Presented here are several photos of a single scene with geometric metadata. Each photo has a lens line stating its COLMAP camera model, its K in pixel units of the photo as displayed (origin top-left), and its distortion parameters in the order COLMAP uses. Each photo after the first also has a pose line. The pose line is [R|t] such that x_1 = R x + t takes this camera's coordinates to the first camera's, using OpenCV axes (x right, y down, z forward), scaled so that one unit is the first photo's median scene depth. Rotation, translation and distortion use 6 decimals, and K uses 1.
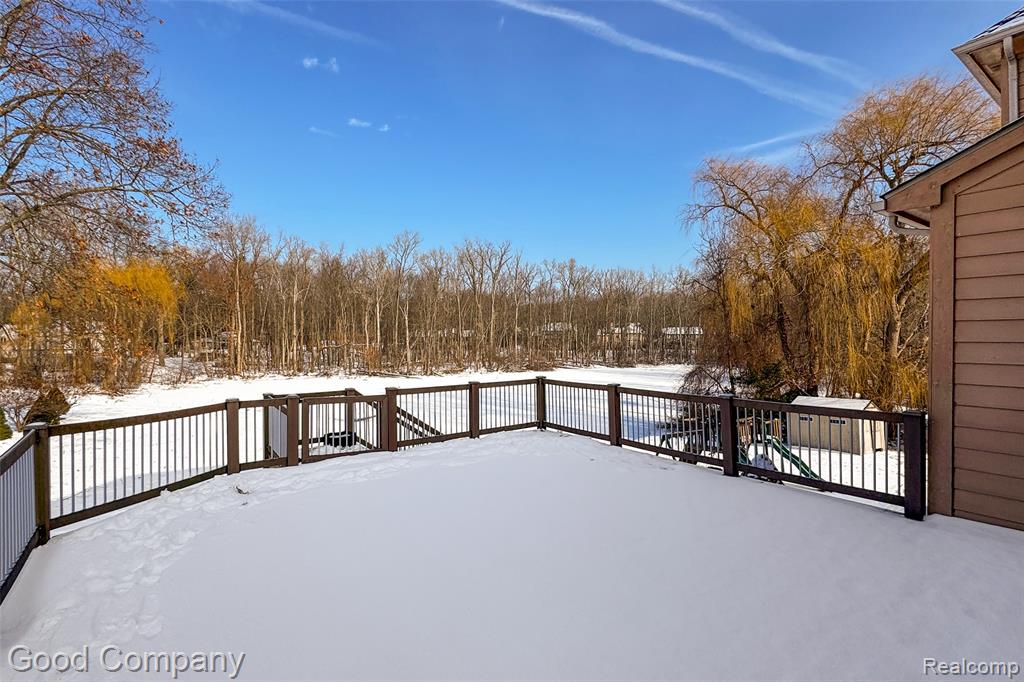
lens RADIAL K [[489.1, 0, 516.1], [0, 489.1, 338.0], [0, 0, 1]] dist [0.007535, -0.003936]
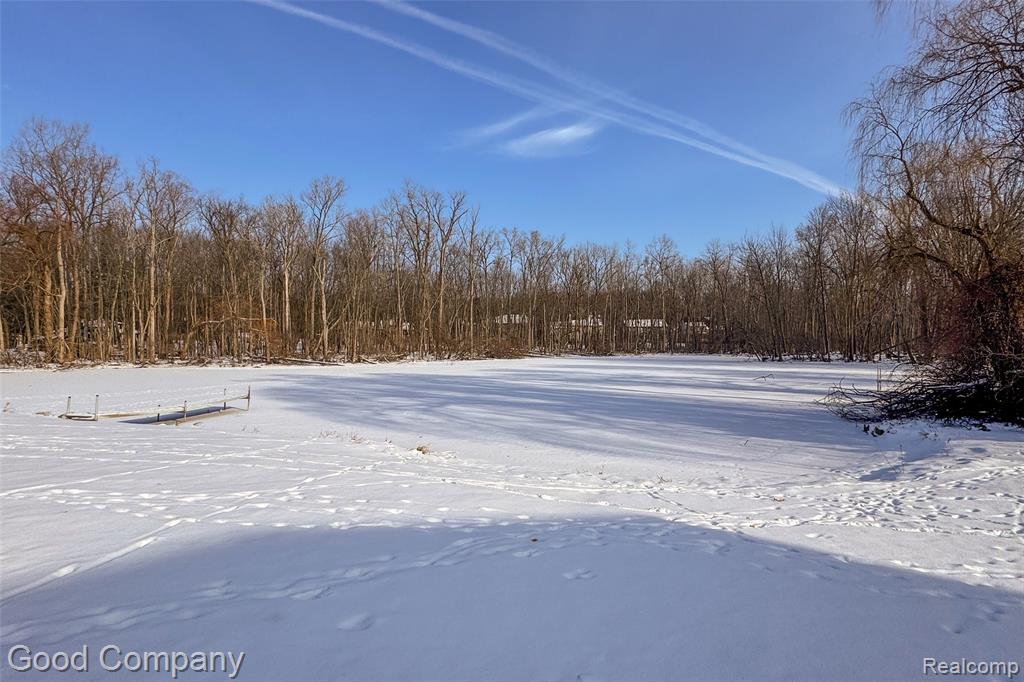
lens RADIAL K [[489.1, 0, 513.5], [0, 489.1, 341.2], [0, 0, 1]] dist [0.007535, -0.003936]
pose [[0.993278, -0.000939, 0.115745, -0.026199], [0.001416, 0.999991, -0.004046, 0.042326], [-0.115741, 0.004183, 0.993271, 0.226786]]
